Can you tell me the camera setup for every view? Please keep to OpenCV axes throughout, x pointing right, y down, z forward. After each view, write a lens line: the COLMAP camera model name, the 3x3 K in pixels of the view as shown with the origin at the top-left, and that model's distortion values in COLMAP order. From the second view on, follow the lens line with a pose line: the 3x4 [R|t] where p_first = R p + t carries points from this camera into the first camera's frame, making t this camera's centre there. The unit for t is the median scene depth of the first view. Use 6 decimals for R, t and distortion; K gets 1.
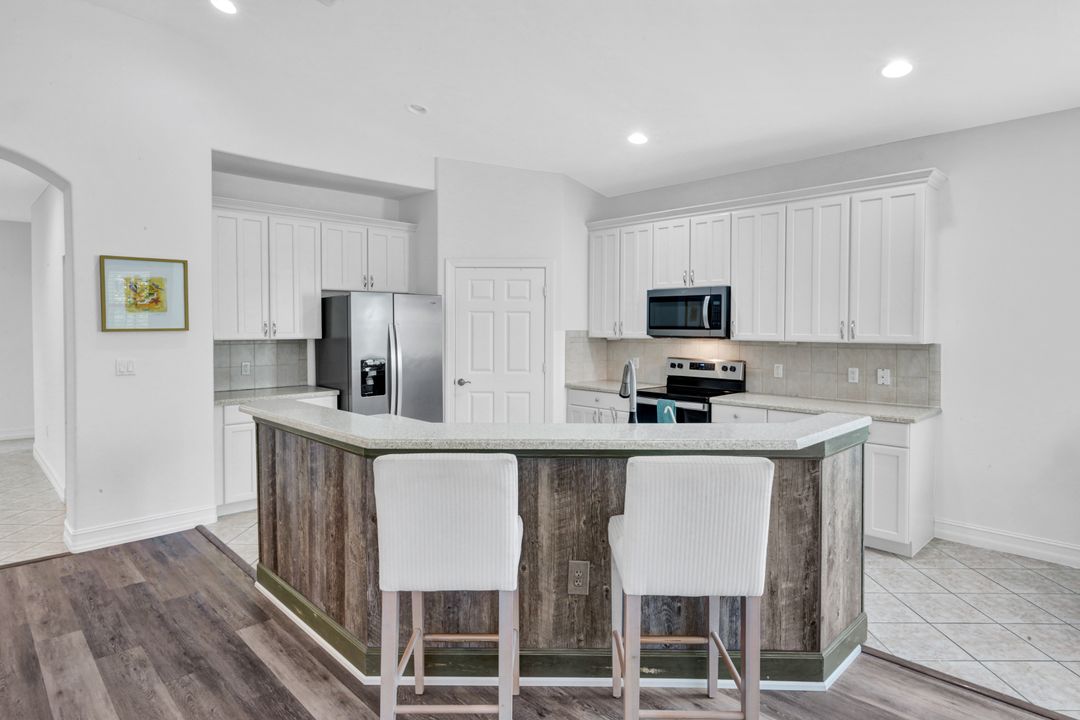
lens RADIAL K [[604.4, 0, 546.4], [0, 604.4, 329.6], [0, 0, 1]] dist [0.003912, 0.000203]
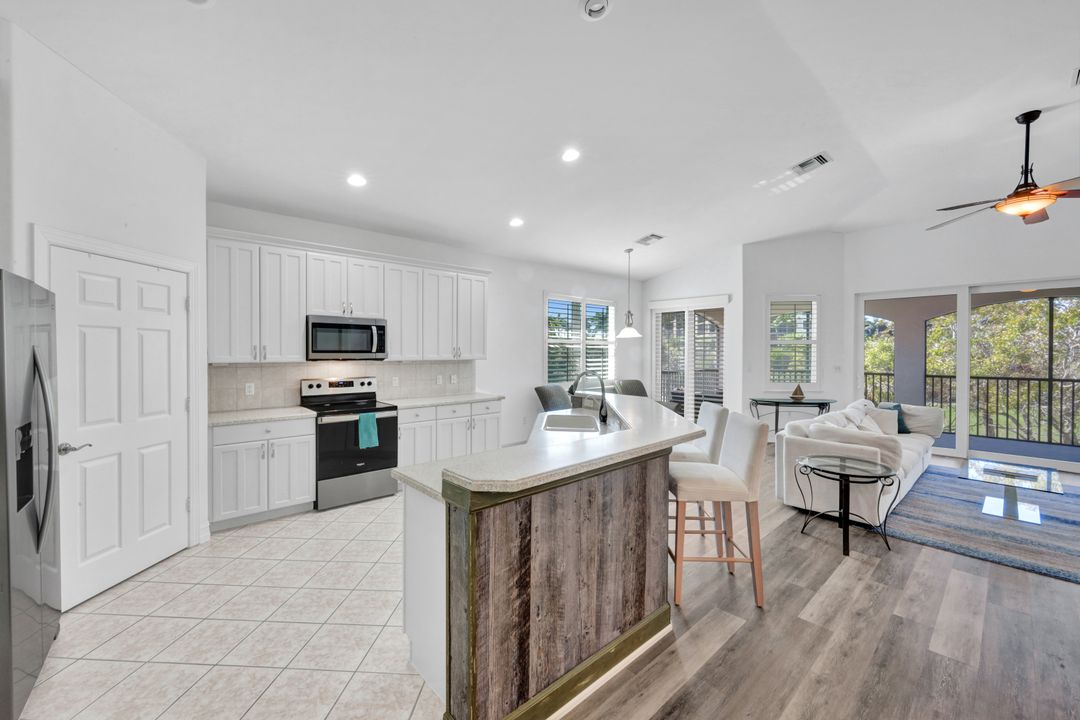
lens RADIAL K [[435.8, 0, 537.3], [0, 435.8, 352.1], [0, 0, 1]] dist [-0.000620, 0.000335]
pose [[0.038419, -0.004695, 0.999251, -0.607941], [0.003384, 0.999984, 0.004568, -0.004831], [-0.999256, 0.003206, 0.038434, 0.615053]]
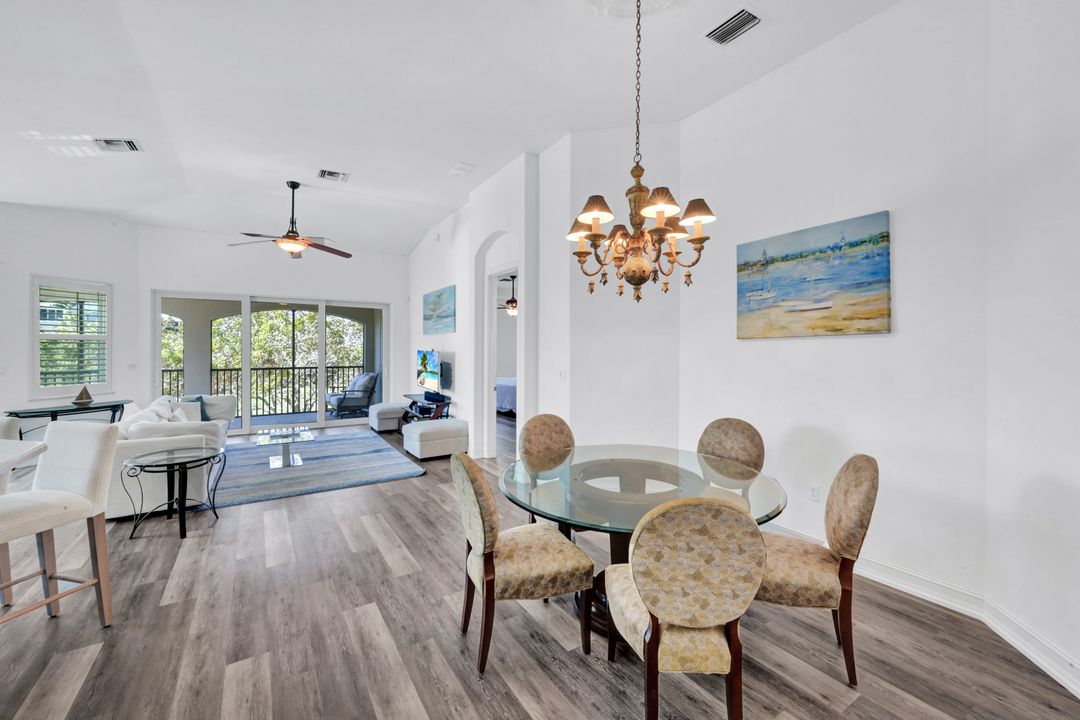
lens RADIAL K [[435.8, 0, 537.3], [0, 435.8, 352.1], [0, 0, 1]] dist [-0.000620, 0.000335]
pose [[-0.978546, -0.003542, 0.206000, -0.638814], [-0.000546, 0.999893, 0.014600, -0.005656], [-0.206030, 0.014174, -0.978443, 0.737921]]
